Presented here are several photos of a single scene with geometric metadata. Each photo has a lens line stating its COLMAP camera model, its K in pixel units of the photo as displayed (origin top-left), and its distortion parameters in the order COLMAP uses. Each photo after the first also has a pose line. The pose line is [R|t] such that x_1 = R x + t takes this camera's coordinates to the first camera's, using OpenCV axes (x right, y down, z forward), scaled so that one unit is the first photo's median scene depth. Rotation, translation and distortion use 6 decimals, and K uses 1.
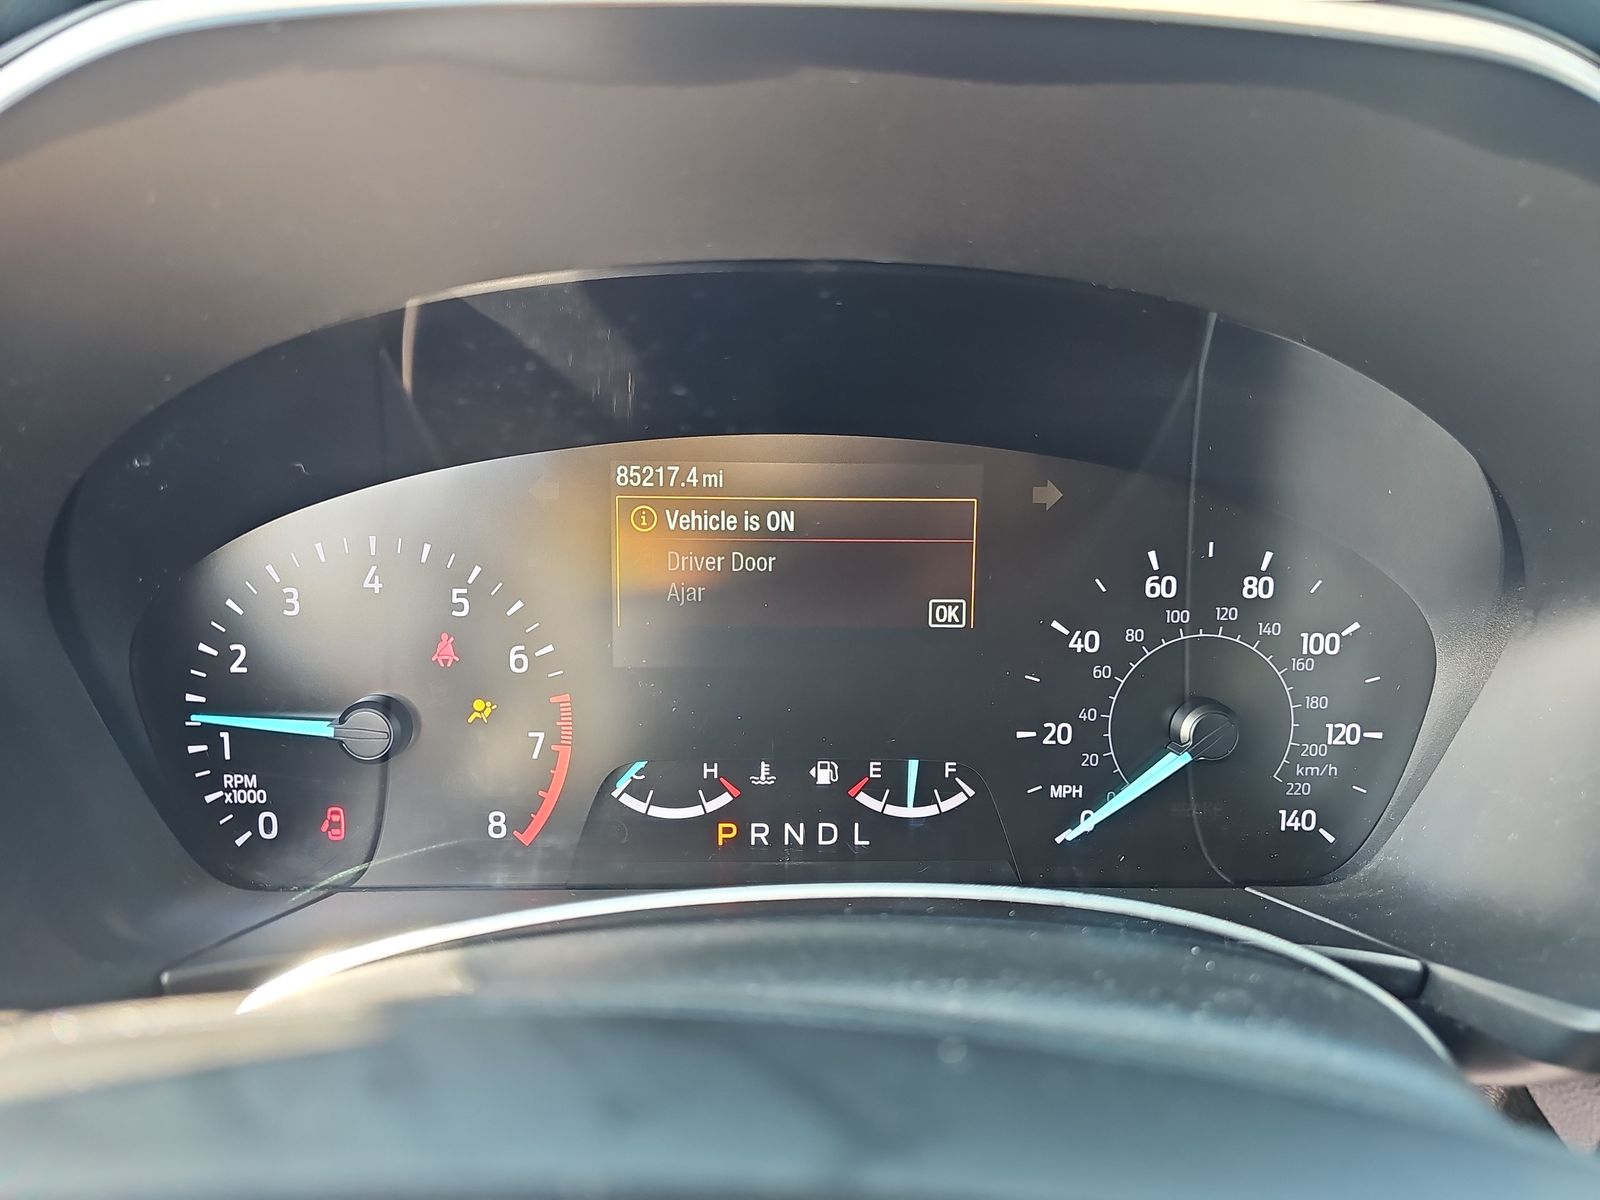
lens RADIAL K [[1128.1, 0, 782.2], [0, 1128.1, 606.3], [0, 0, 1]] dist [0.047230, -0.052551]
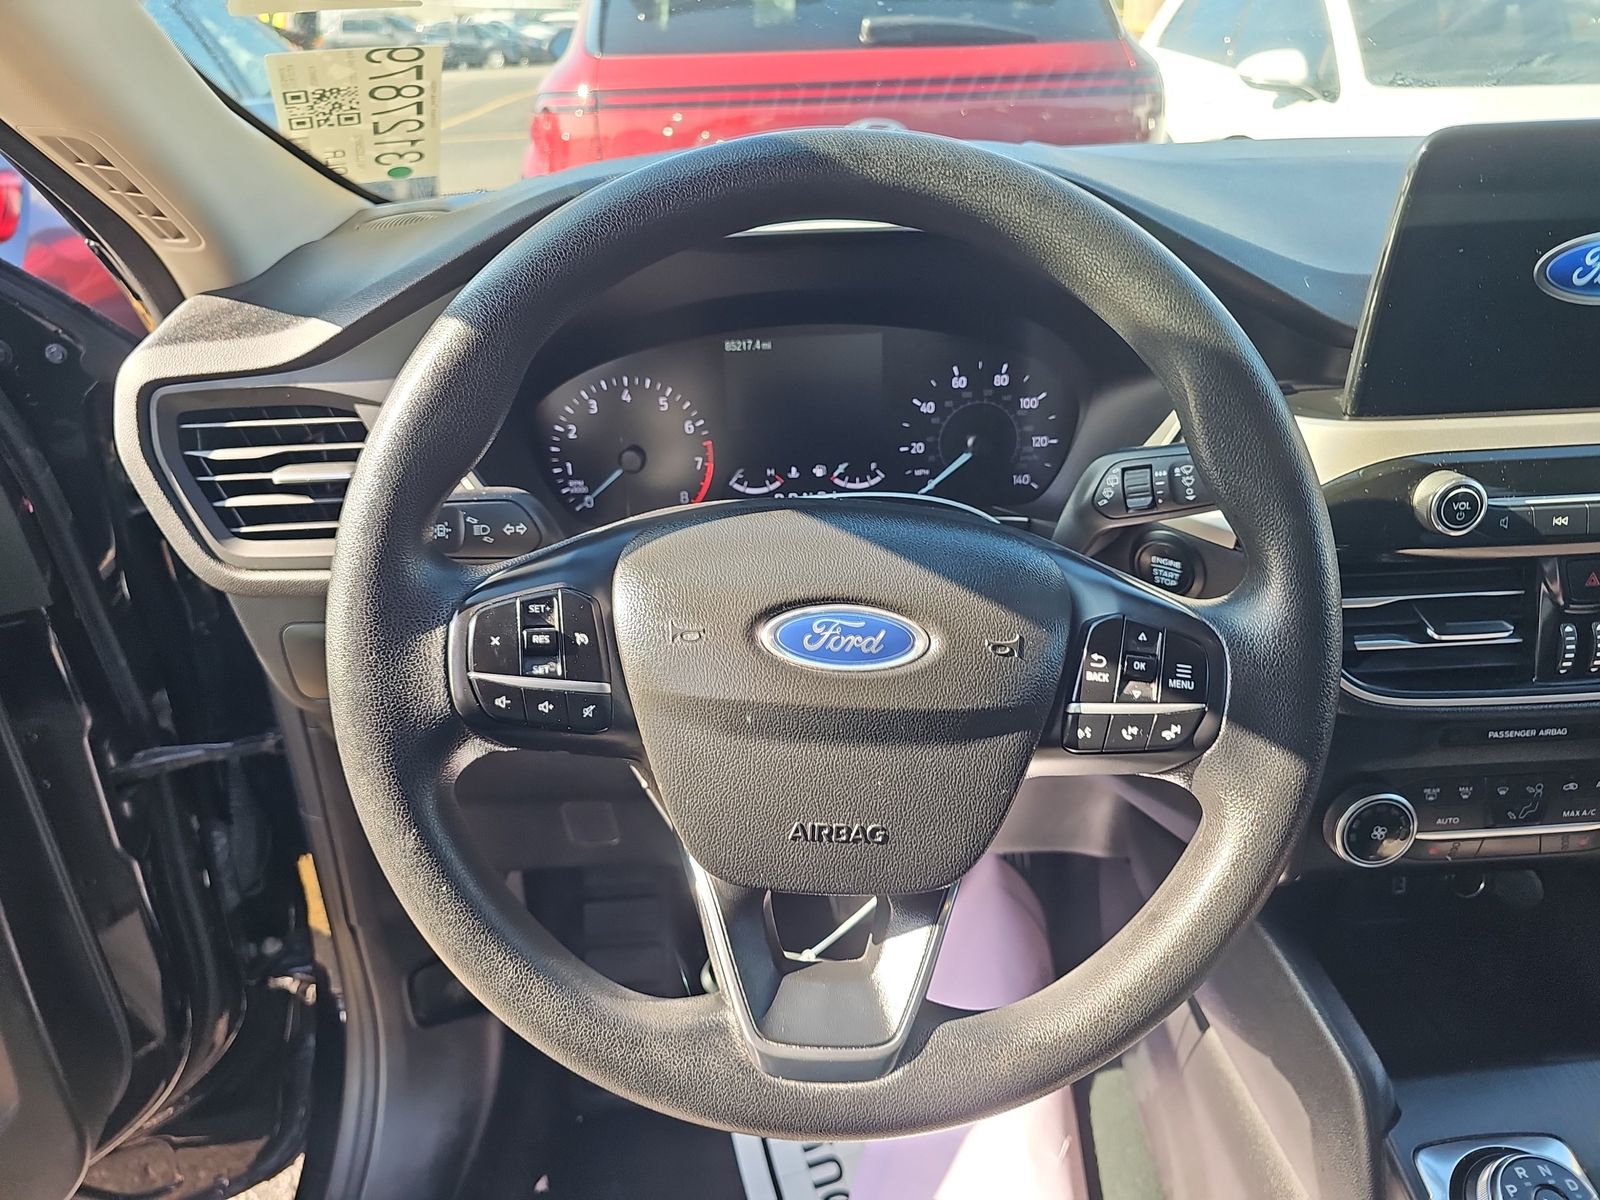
lens RADIAL K [[1128.1, 0, 782.2], [0, 1128.1, 606.3], [0, 0, 1]] dist [0.047230, -0.052551]
pose [[0.998465, -0.042795, -0.035155, 0.030903], [0.048854, 0.979570, 0.195082, -0.036902], [0.026088, -0.196500, 0.980157, -1.373033]]
